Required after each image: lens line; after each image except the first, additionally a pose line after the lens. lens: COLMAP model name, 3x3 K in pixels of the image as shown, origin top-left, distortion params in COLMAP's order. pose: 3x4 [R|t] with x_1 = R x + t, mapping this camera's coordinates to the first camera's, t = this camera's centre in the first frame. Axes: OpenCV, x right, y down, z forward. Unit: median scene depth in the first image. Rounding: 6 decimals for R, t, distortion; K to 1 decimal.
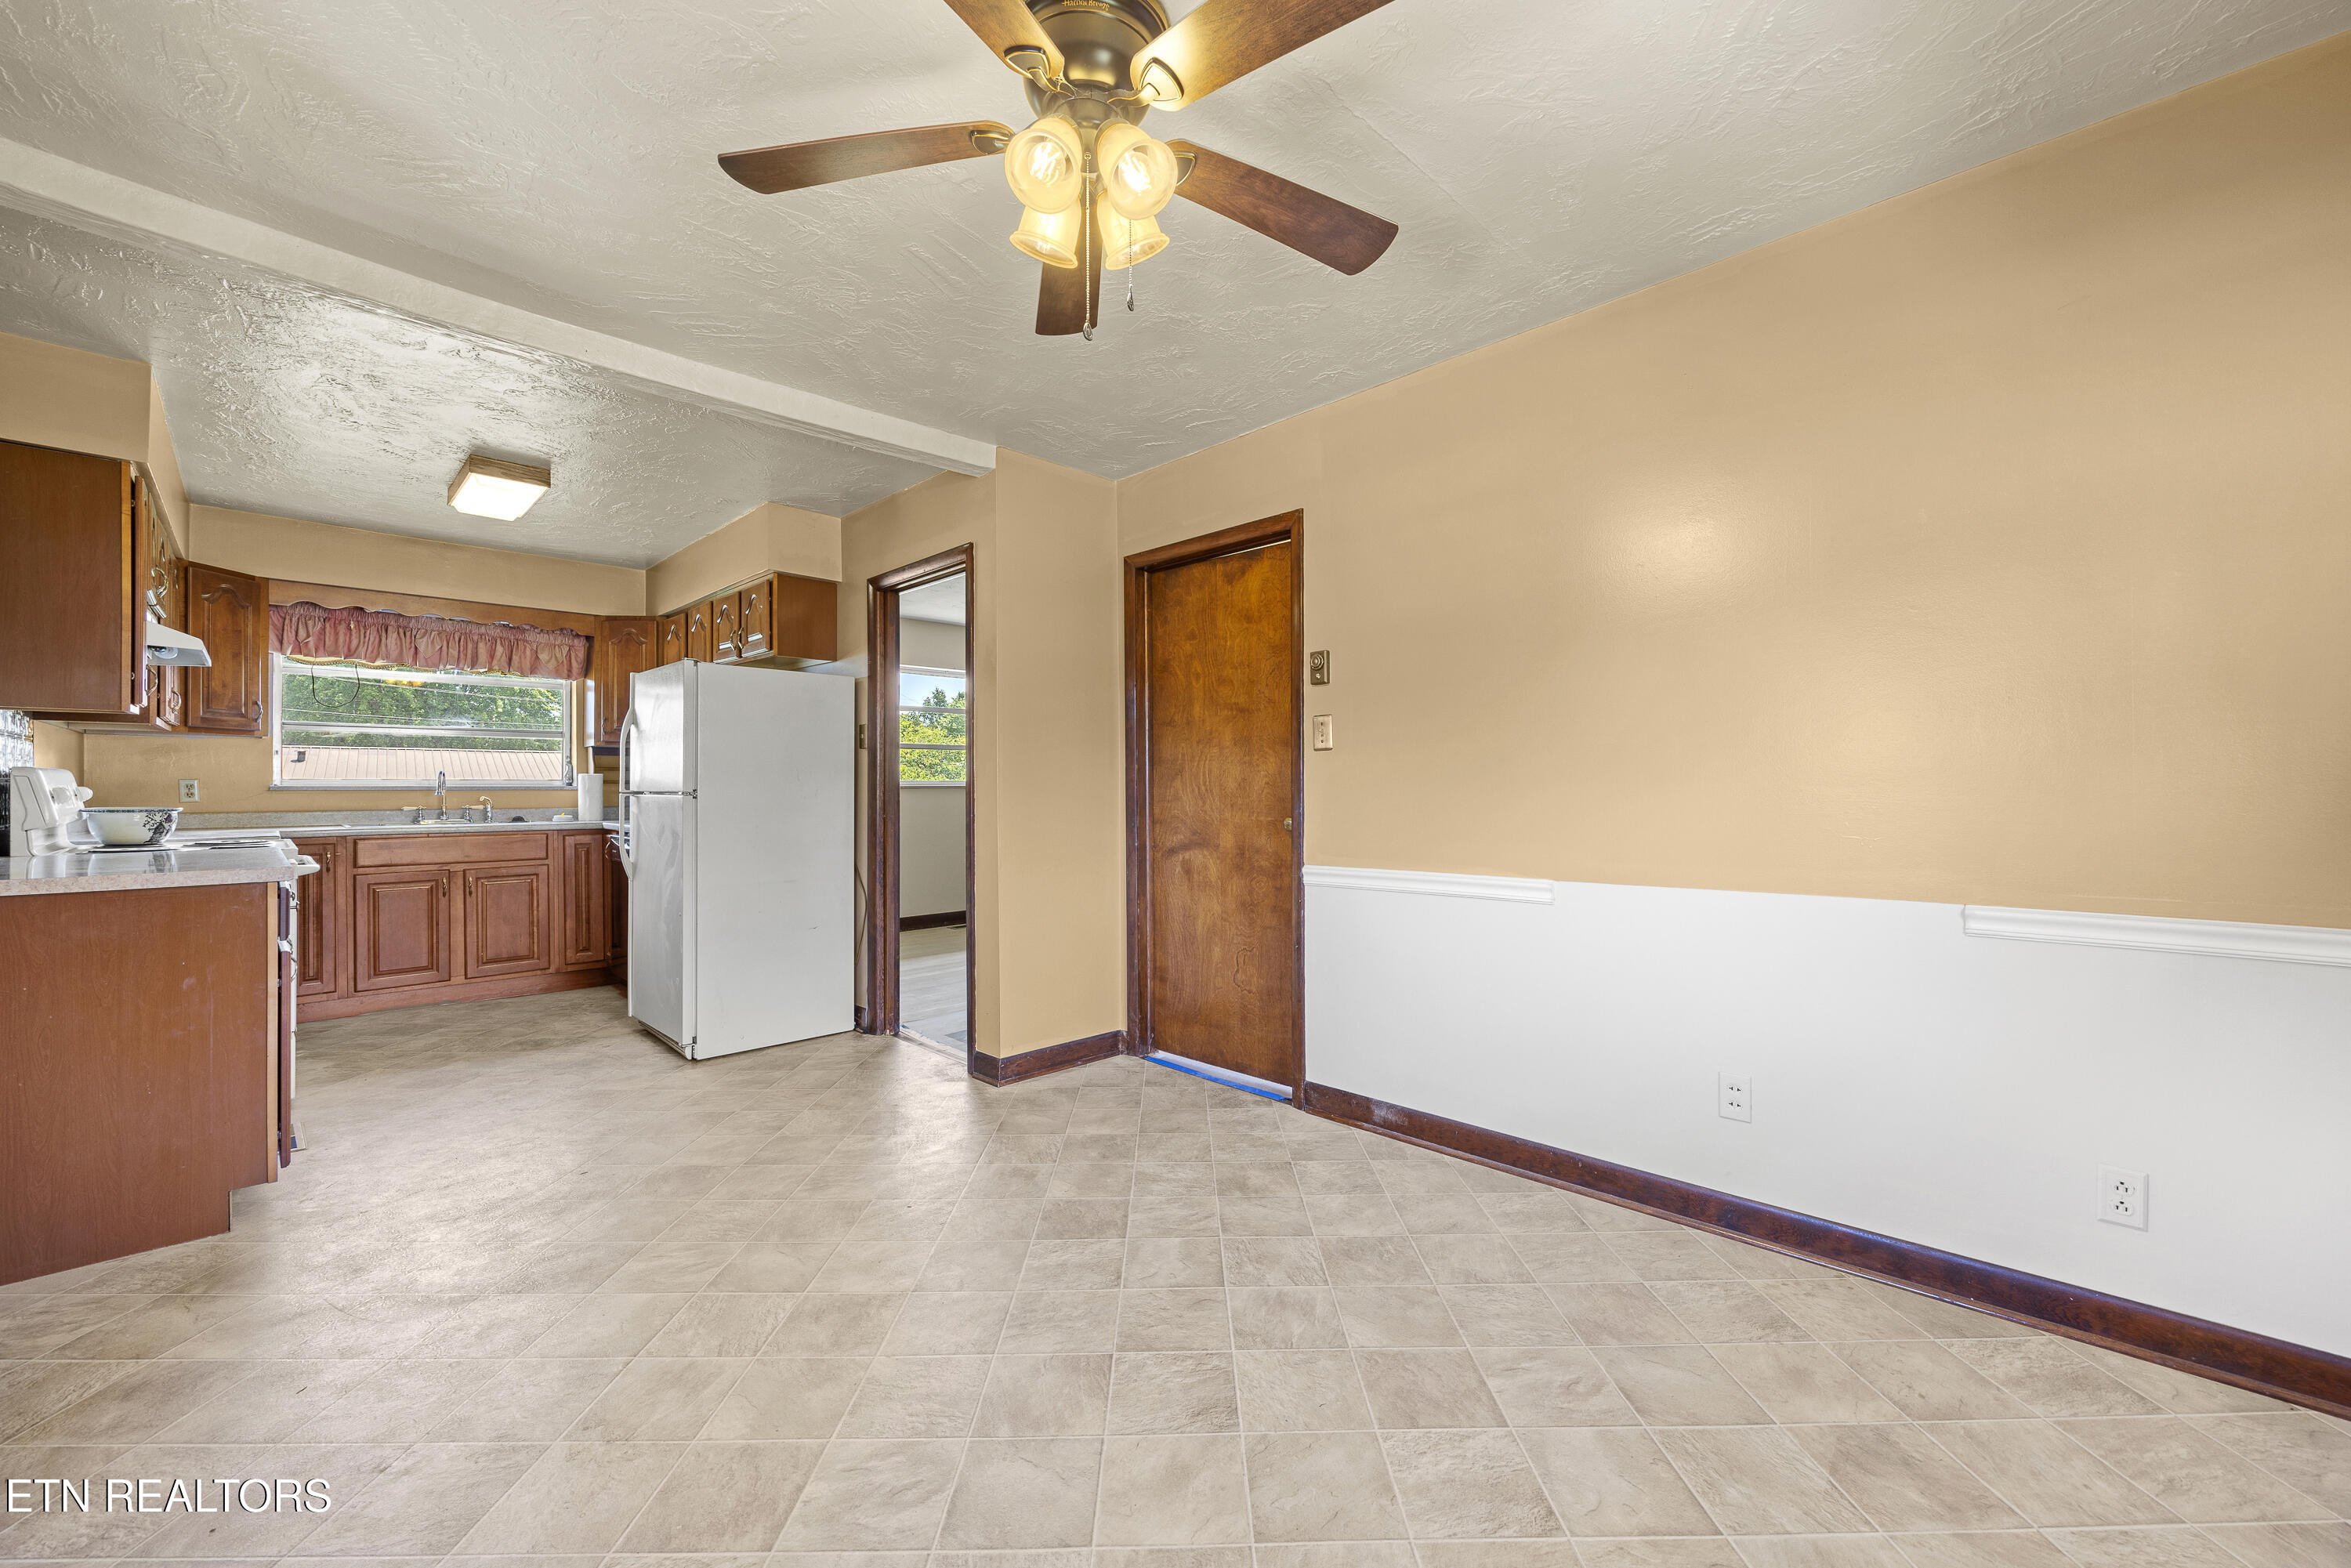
lens RADIAL K [[935.9, 0, 1183.6], [0, 935.9, 785.8], [0, 0, 1]] dist [0.002778, -0.000056]
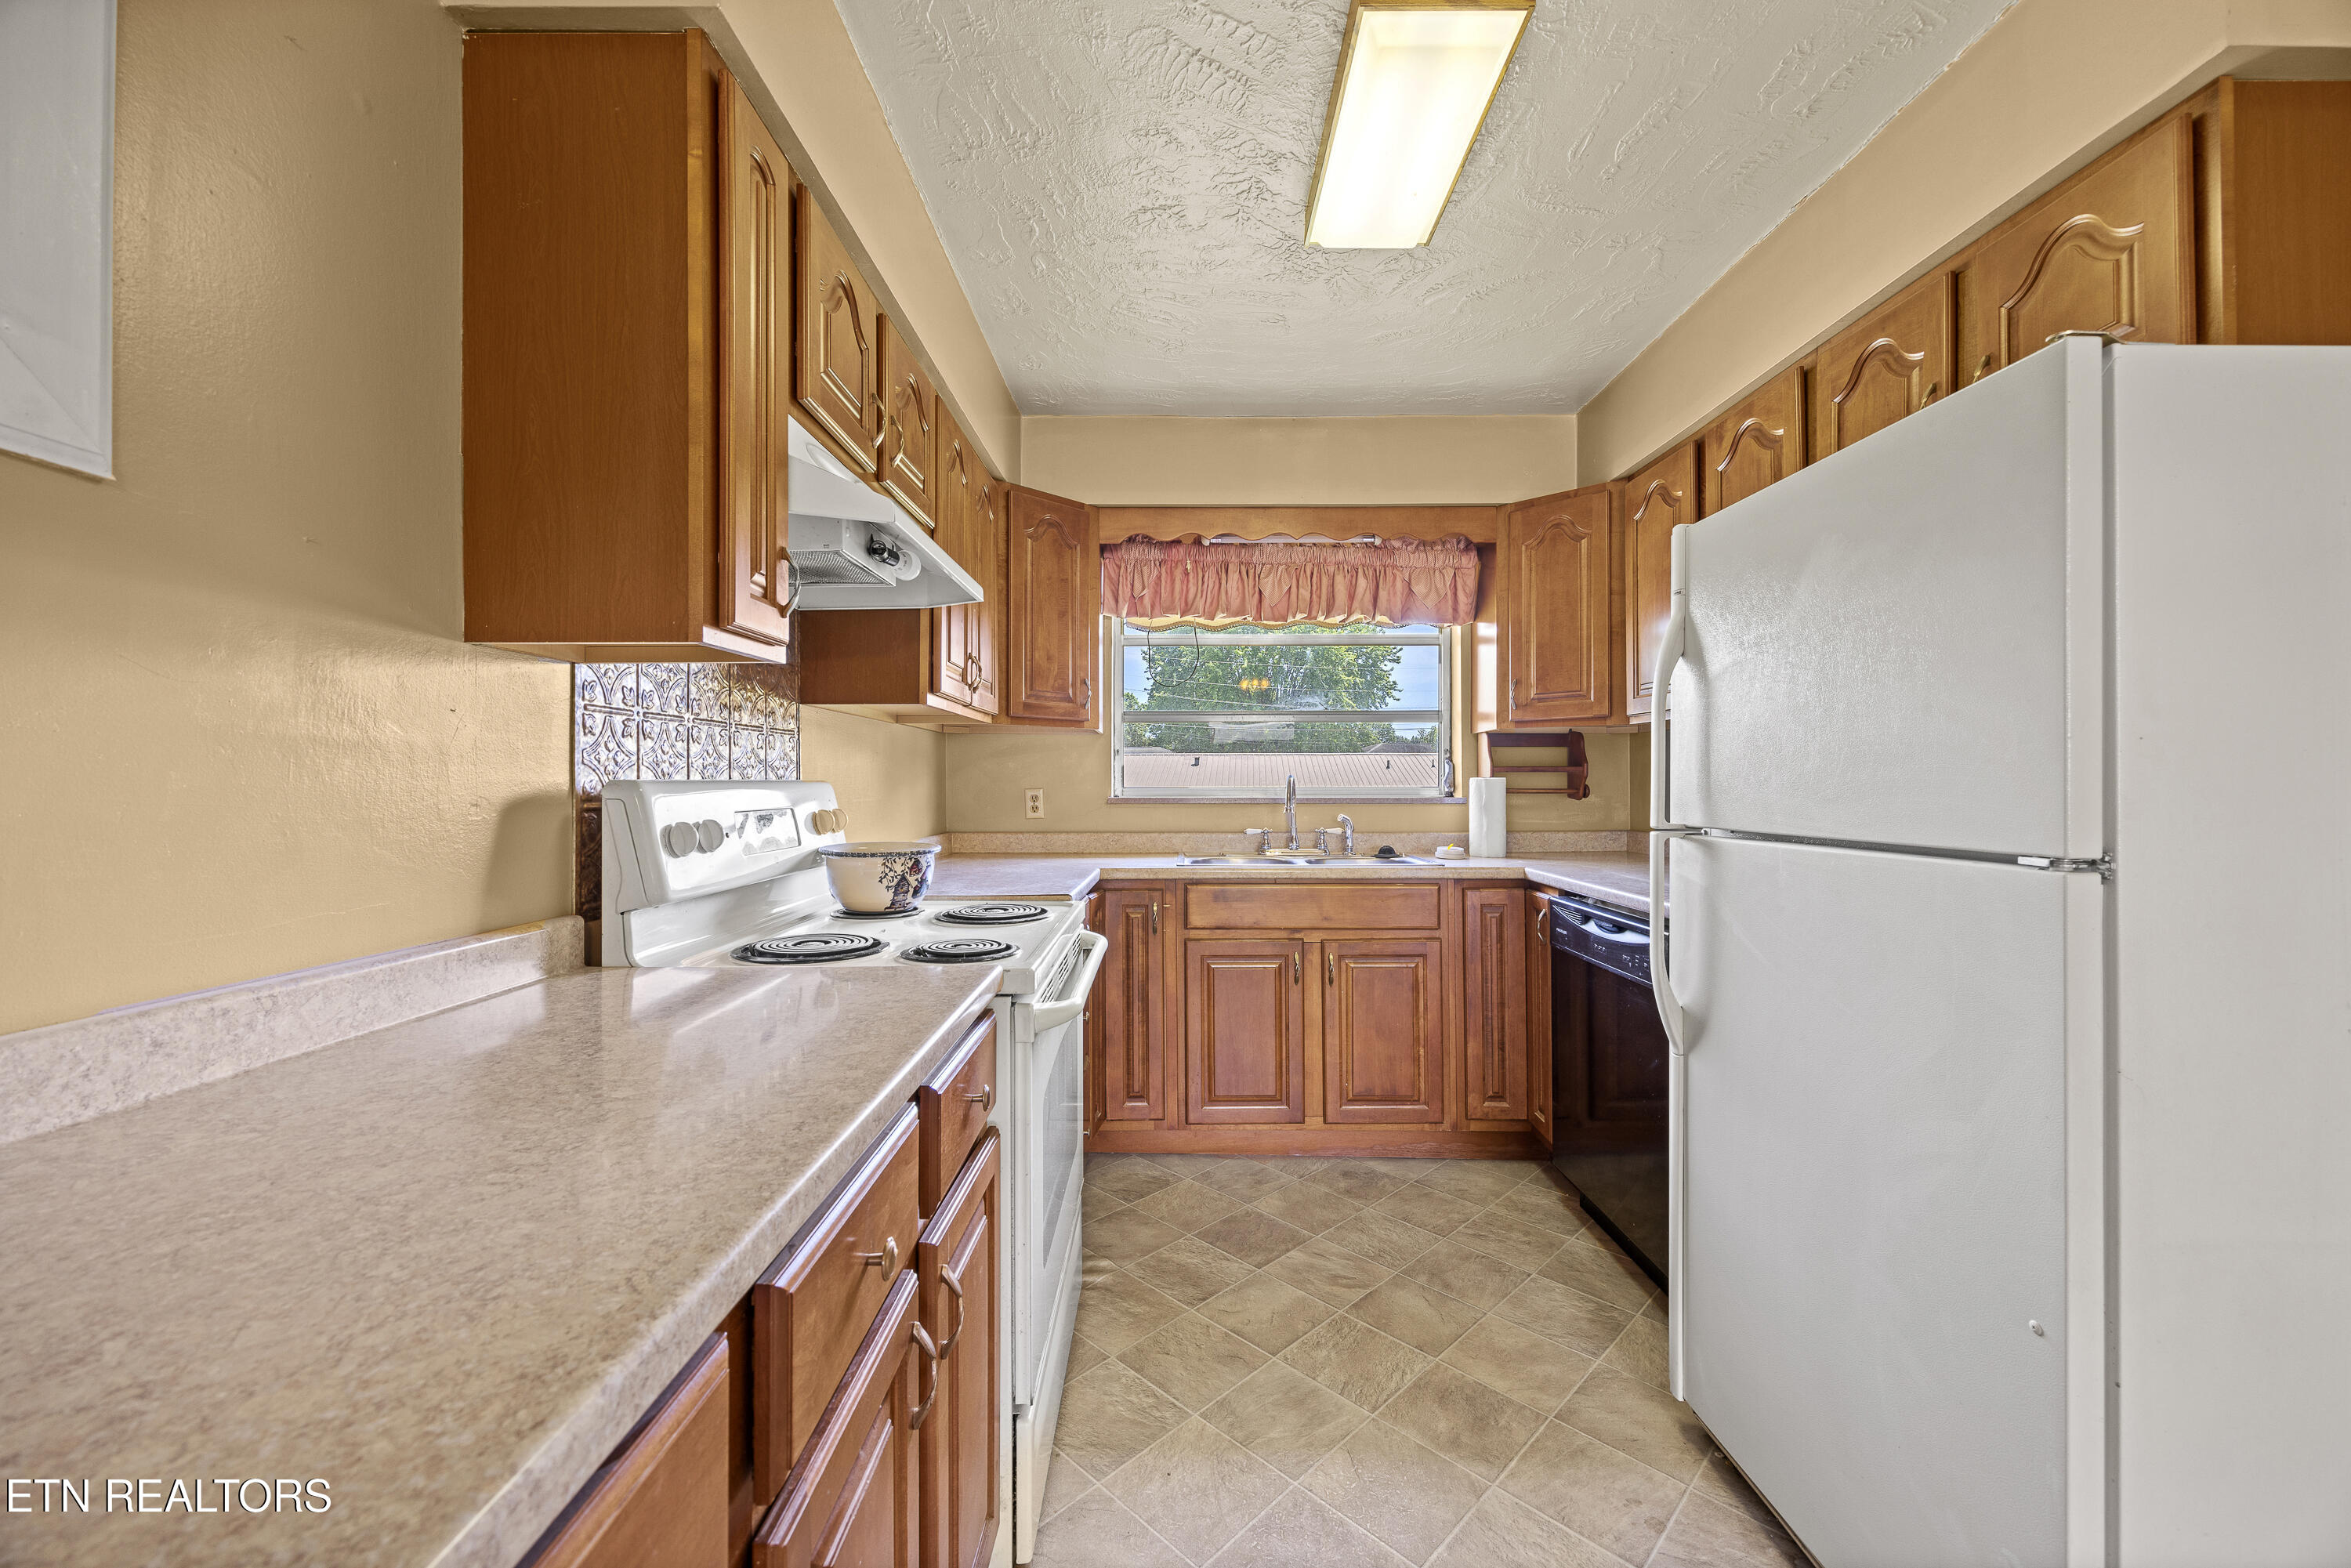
lens RADIAL K [[883.7, 0, 1186.3], [0, 883.7, 778.5], [0, 0, 1]] dist [-0.002490, -0.000017]
pose [[0.712415, -0.004812, -0.701741, -0.459227], [0.001619, 0.999985, -0.005213, -0.011833], [0.701756, 0.002578, 0.712413, 0.569659]]
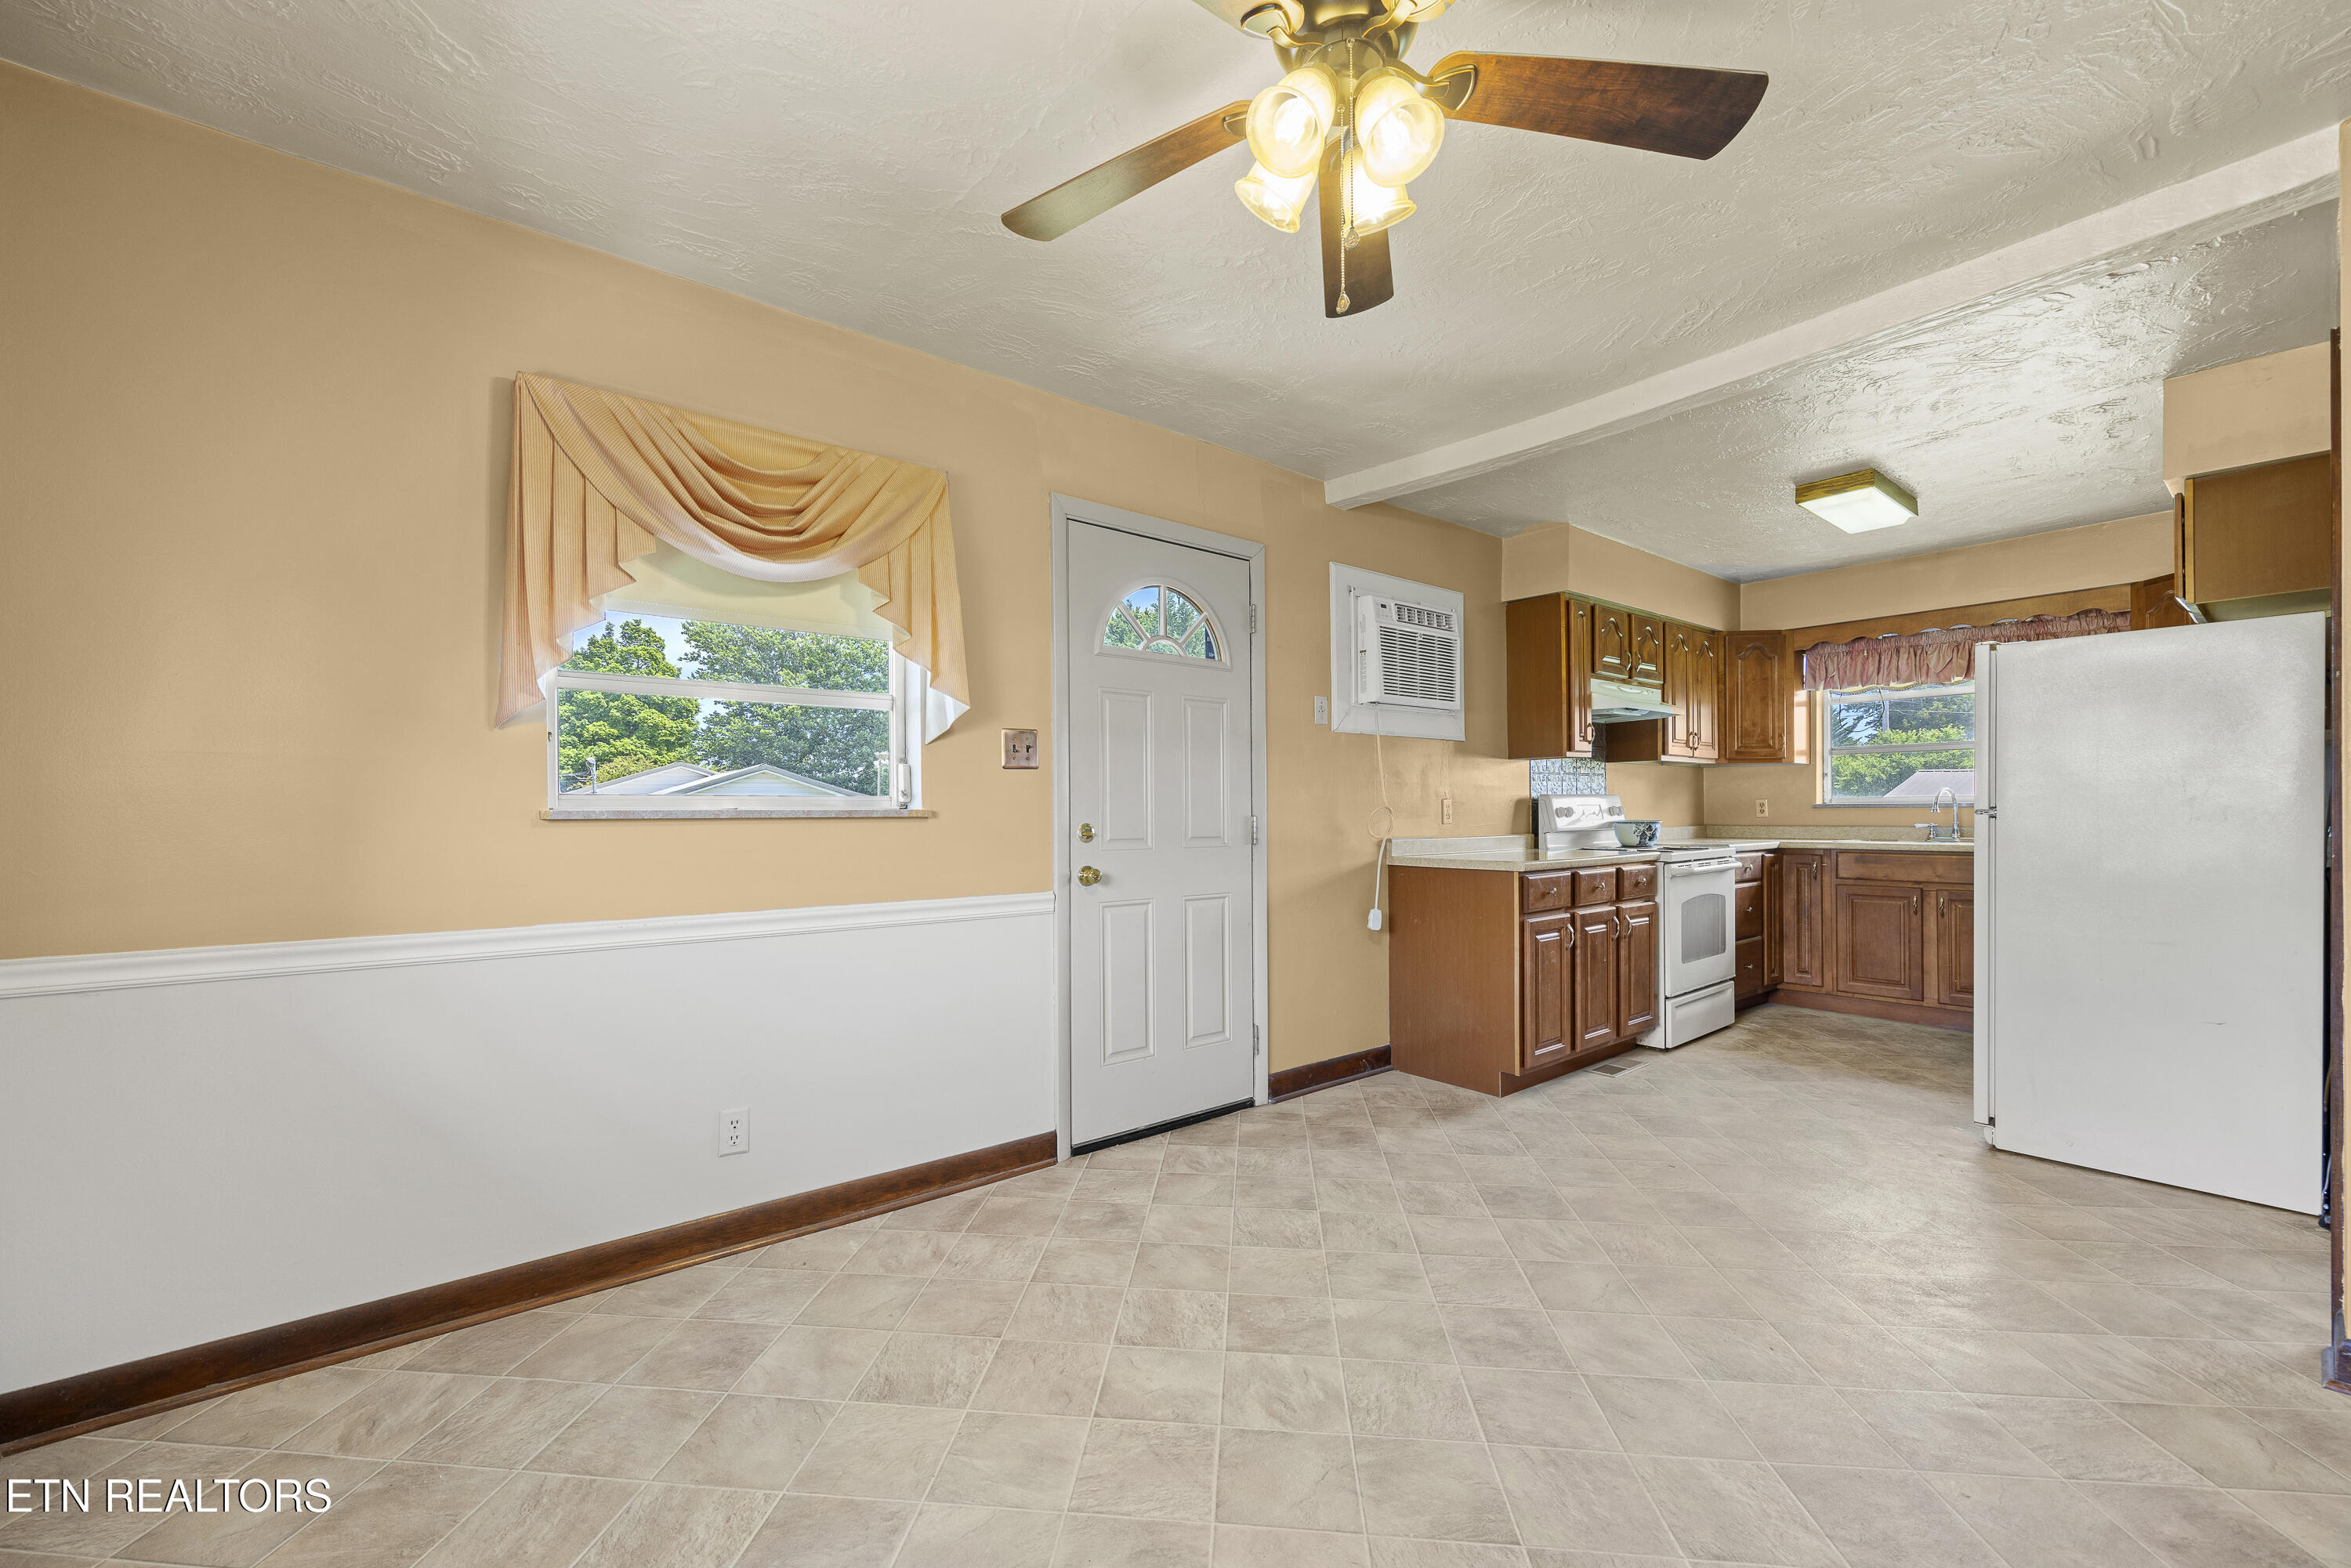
lens RADIAL K [[949.0, 0, 1175.0], [0, 949.0, 816.1], [0, 0, 1]] dist [0.019556, 0.000243]
pose [[-0.104856, 0.005871, -0.994470, 0.312464], [0.008189, 0.999954, 0.005040, 0.002867], [0.994454, -0.007616, -0.104900, 0.345777]]
